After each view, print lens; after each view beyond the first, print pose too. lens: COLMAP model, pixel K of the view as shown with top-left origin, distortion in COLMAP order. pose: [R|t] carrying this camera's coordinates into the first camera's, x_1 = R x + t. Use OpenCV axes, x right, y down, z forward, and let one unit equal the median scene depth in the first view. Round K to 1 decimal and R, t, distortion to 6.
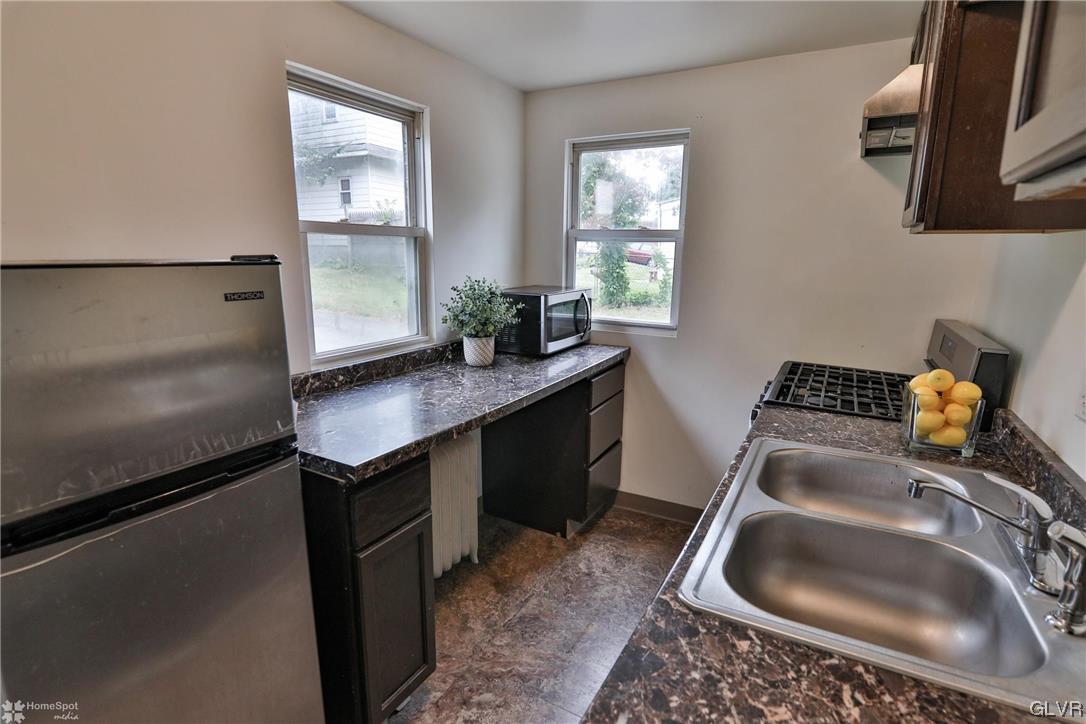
lens RADIAL K [[536.3, 0, 543.6], [0, 536.3, 356.9], [0, 0, 1]] dist [-0.001040, 0.000234]
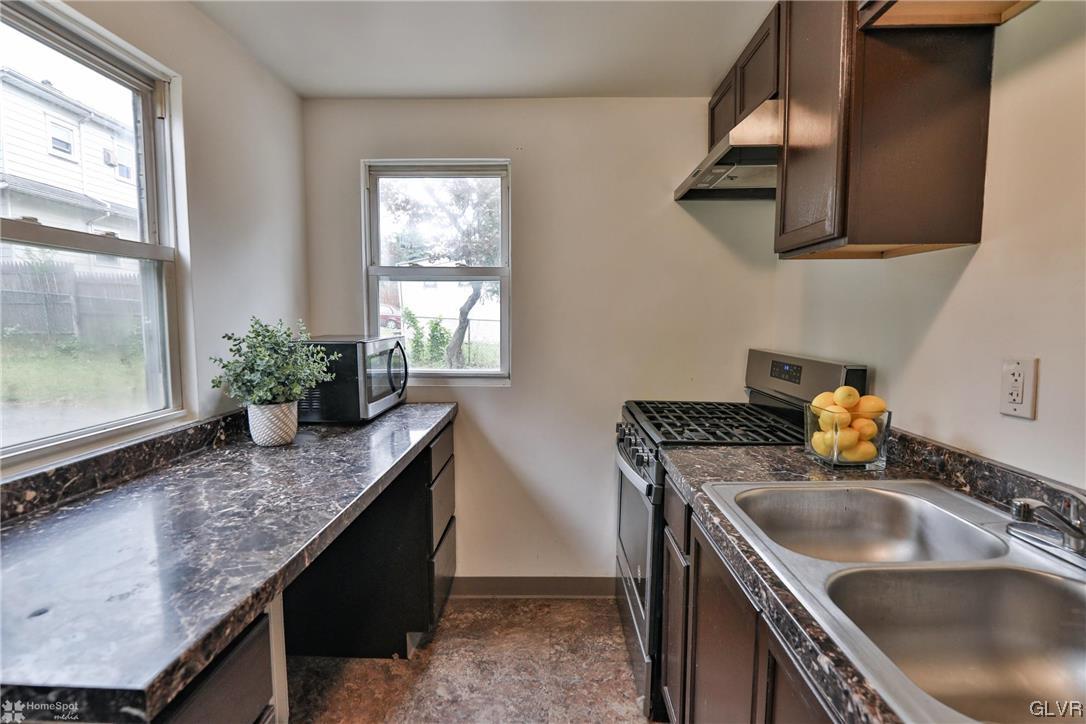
lens RADIAL K [[530.6, 0, 543.0], [0, 530.6, 362.0], [0, 0, 1]] dist [-0.016885, 0.000569]
pose [[0.880549, -0.051343, 0.471165, -0.132674], [0.101237, 0.991547, -0.081152, 0.000560], [-0.463016, 0.119158, 0.878304, 0.224490]]
